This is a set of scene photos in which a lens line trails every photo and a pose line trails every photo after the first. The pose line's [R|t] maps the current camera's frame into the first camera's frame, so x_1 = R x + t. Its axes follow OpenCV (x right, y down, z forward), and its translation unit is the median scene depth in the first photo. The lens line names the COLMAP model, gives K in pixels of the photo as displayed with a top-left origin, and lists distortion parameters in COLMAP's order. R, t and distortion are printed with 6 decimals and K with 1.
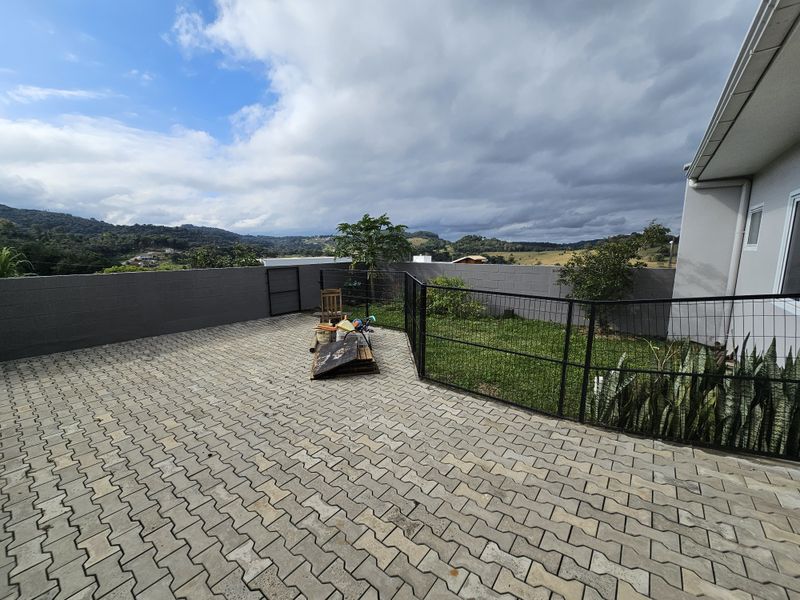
lens RADIAL K [[338.4, 0, 400.3], [0, 338.4, 302.4], [0, 0, 1]] dist [0.000587, 0.000270]
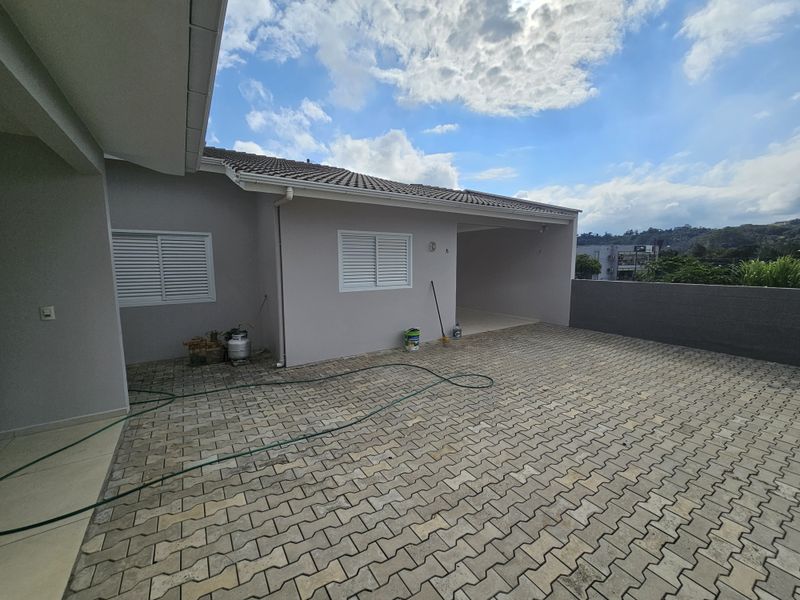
lens RADIAL K [[325.8, 0, 404.7], [0, 325.8, 294.7], [0, 0, 1]] dist [-0.005034, 0.000774]
pose [[-0.324945, 0.102131, -0.940202, 0.637214], [-0.141590, 0.977693, 0.155139, -0.114451], [0.935074, 0.183535, -0.303236, 0.485780]]
